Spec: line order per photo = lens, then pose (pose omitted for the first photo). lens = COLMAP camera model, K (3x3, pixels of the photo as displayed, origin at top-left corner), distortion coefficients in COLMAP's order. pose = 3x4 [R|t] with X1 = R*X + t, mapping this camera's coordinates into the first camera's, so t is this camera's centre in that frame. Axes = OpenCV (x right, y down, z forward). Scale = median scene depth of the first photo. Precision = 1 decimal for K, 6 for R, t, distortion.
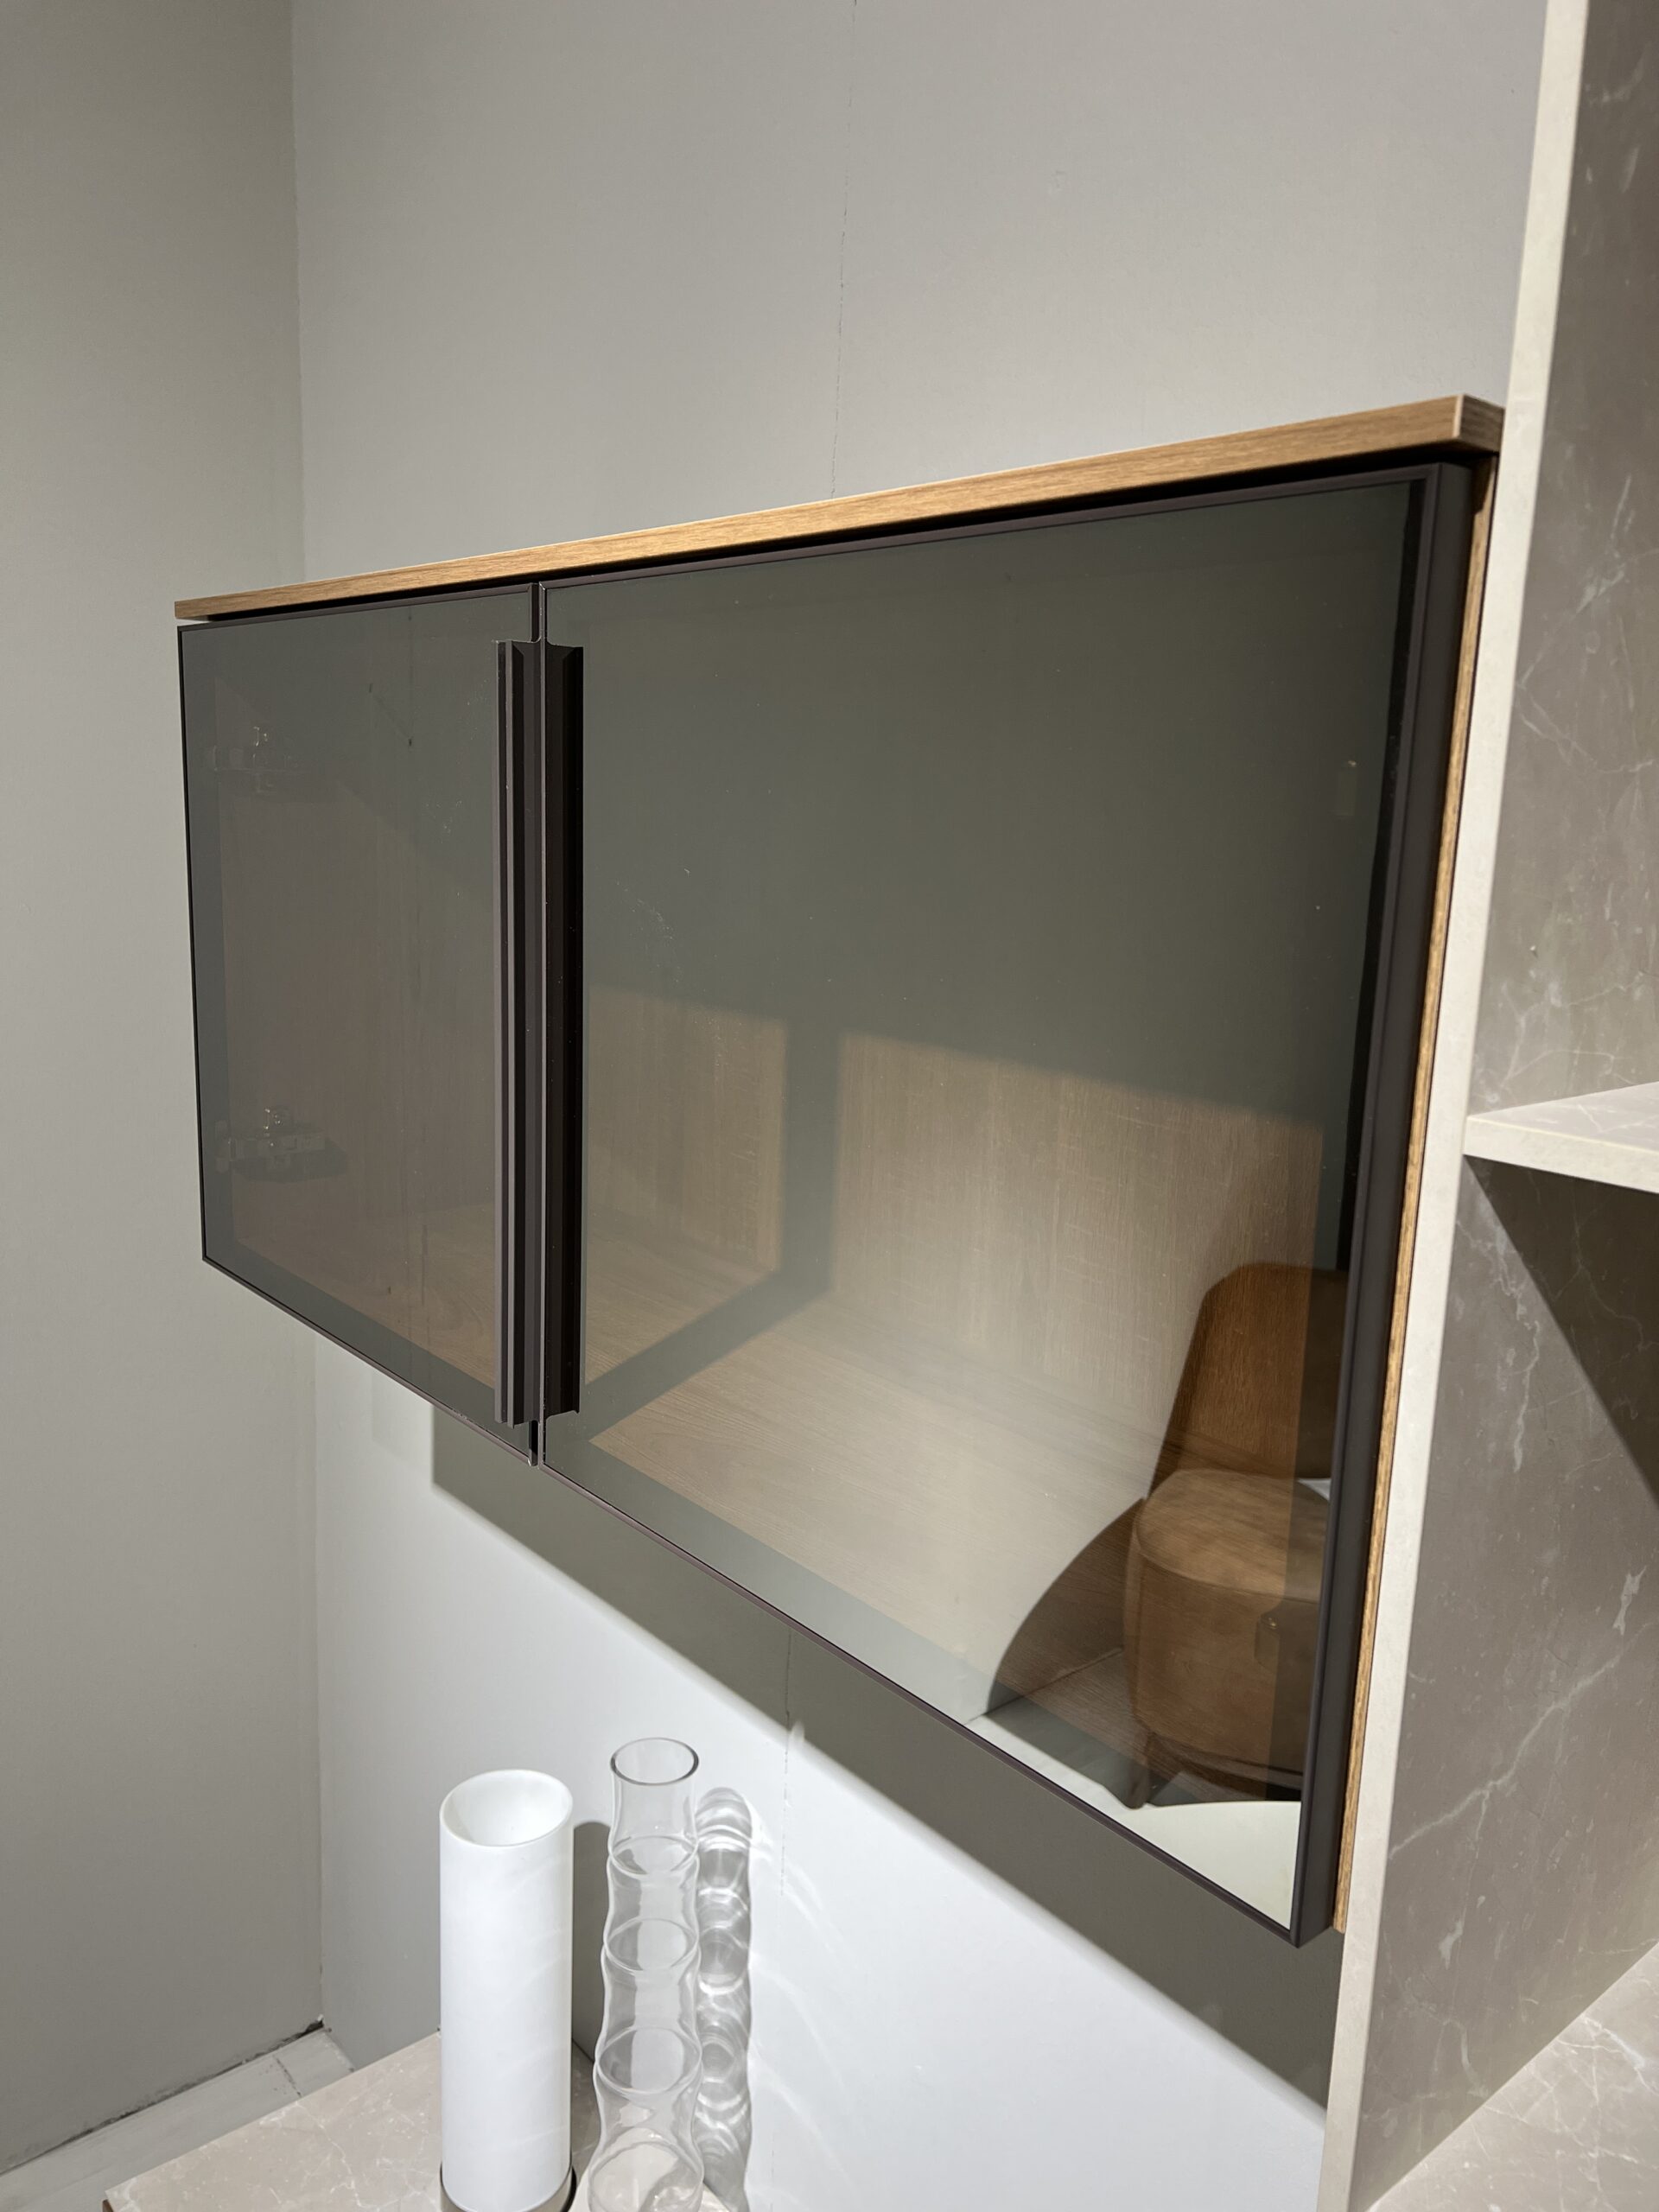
lens RADIAL K [[1676.6, 0, 829.5], [0, 1676.6, 1106.0], [0, 0, 1]] dist [0.027664, -0.059347]
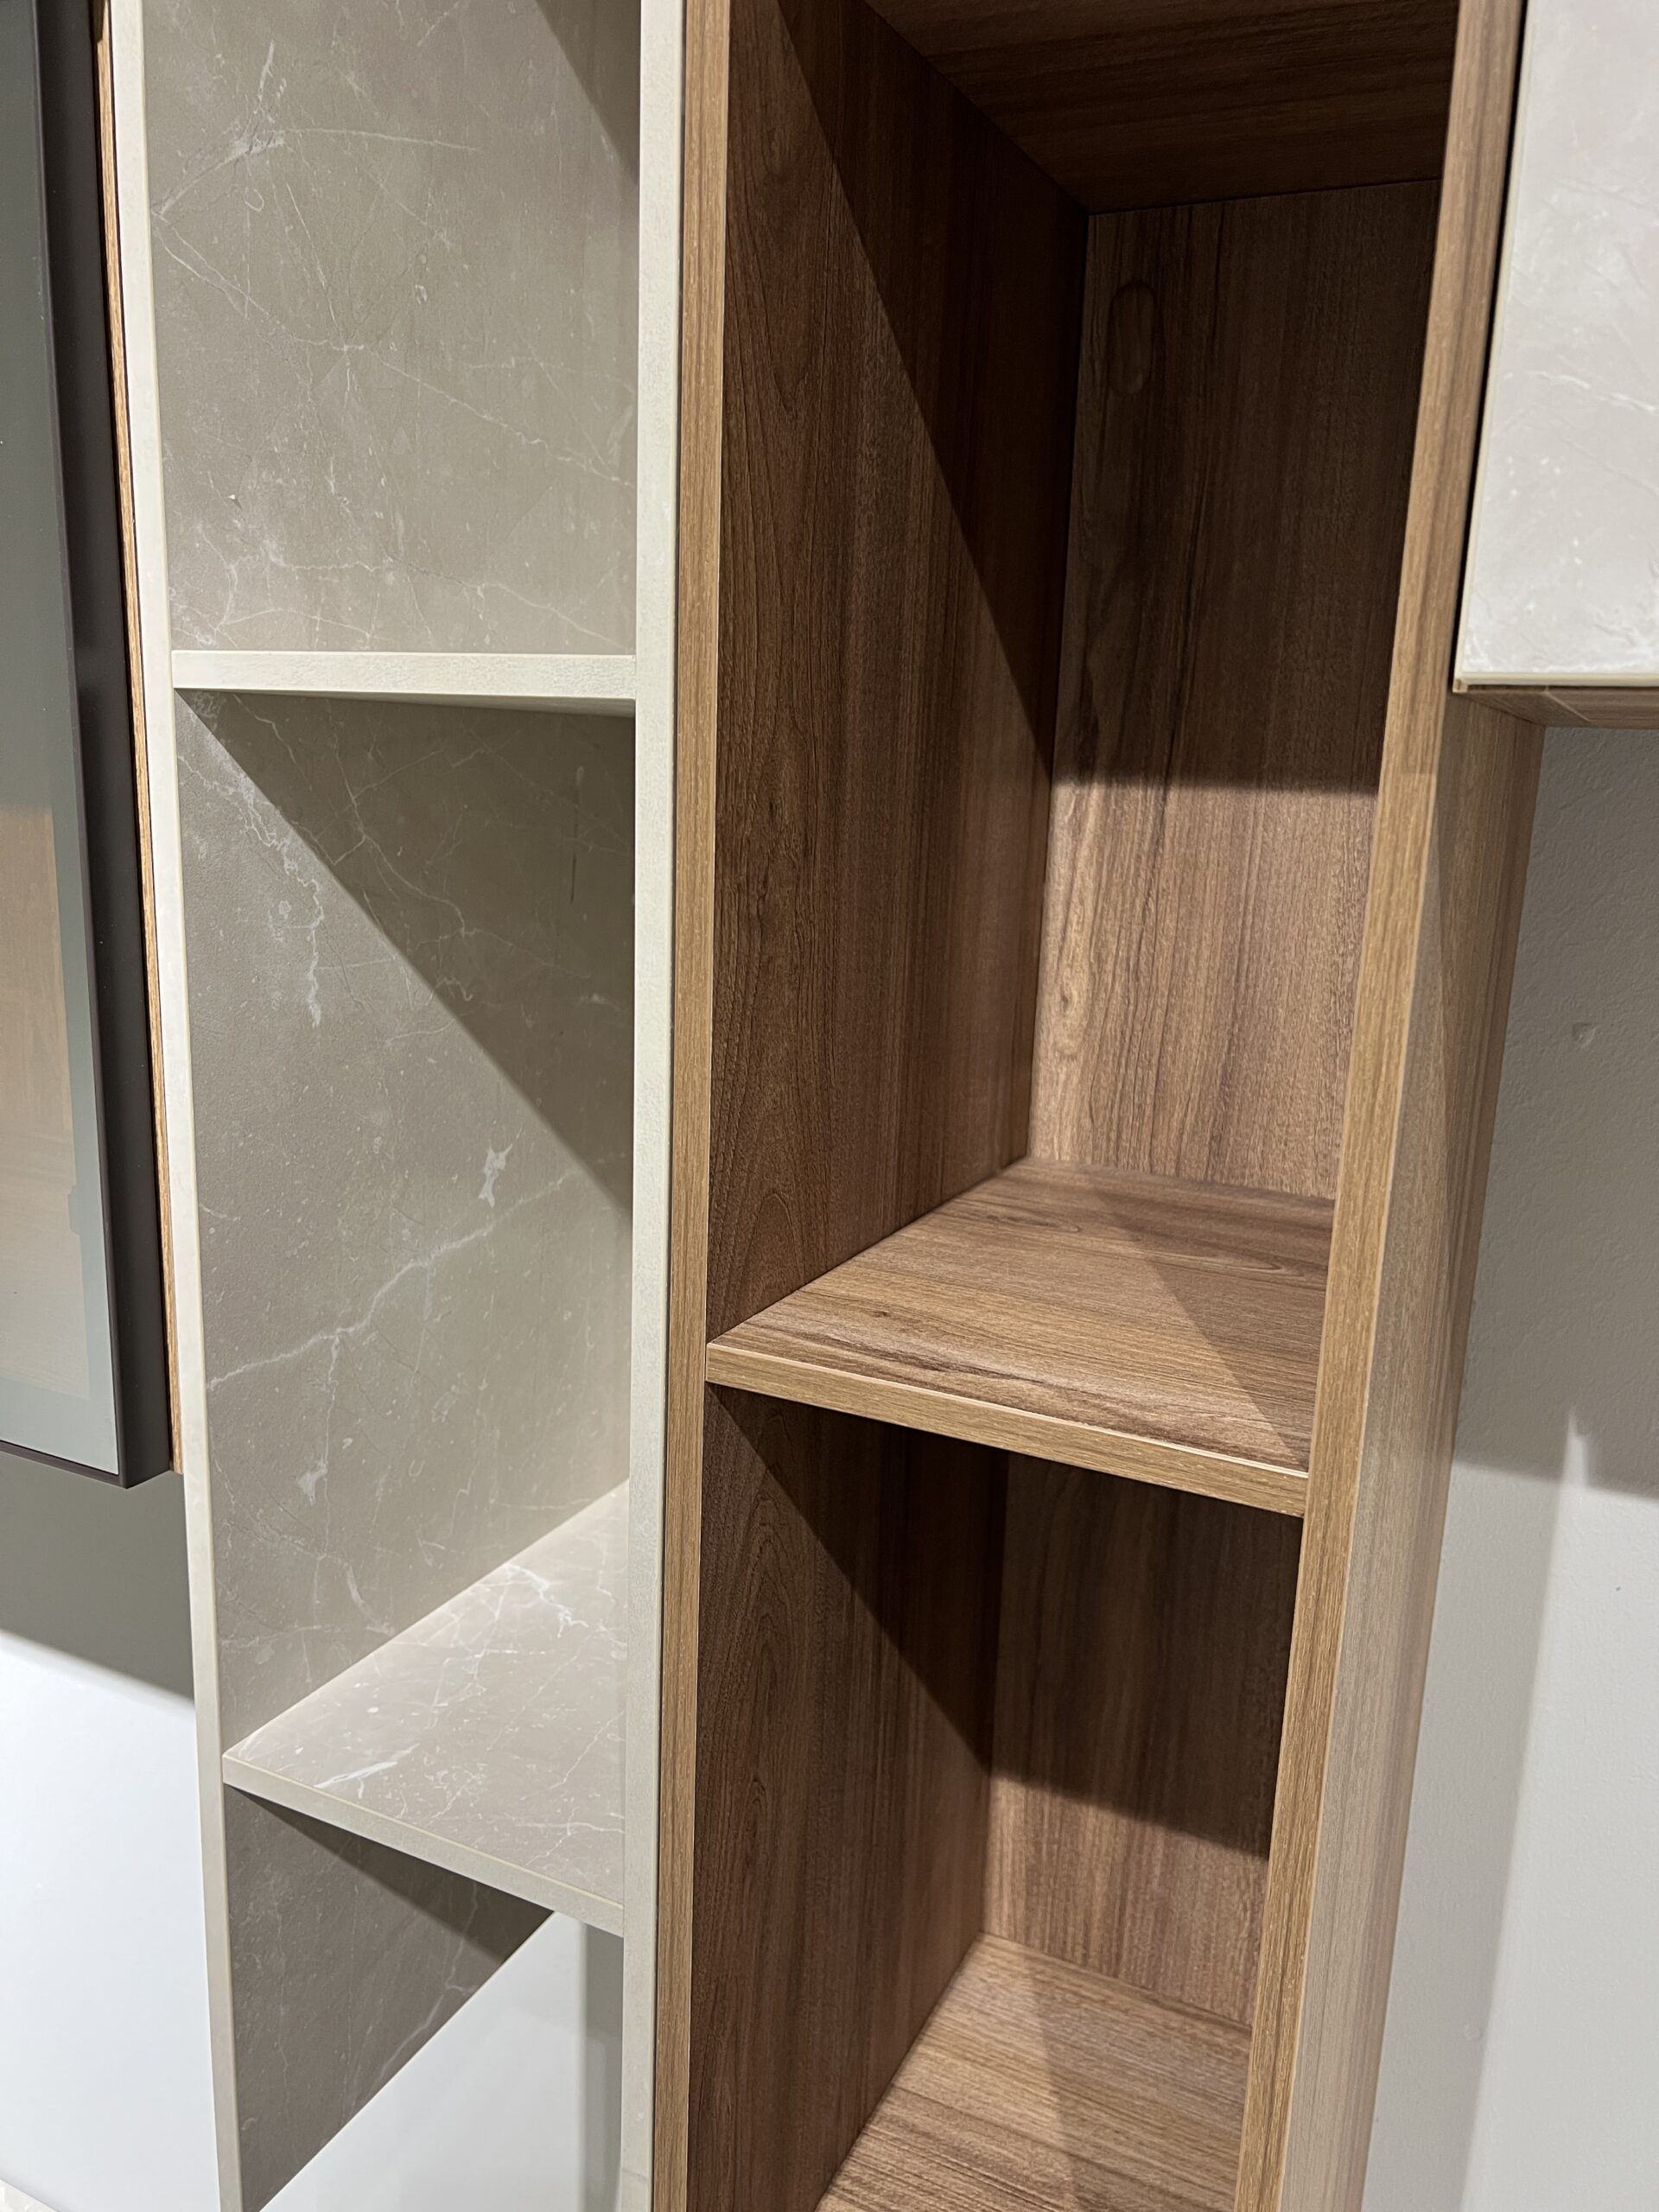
lens RADIAL K [[1676.6, 0, 829.5], [0, 1676.6, 1106.0], [0, 0, 1]] dist [0.027664, -0.059347]
pose [[0.913015, -0.090396, 0.397785, 0.281156], [0.071228, 0.995485, 0.062737, 0.228207], [-0.401660, -0.028947, 0.915331, -0.119880]]
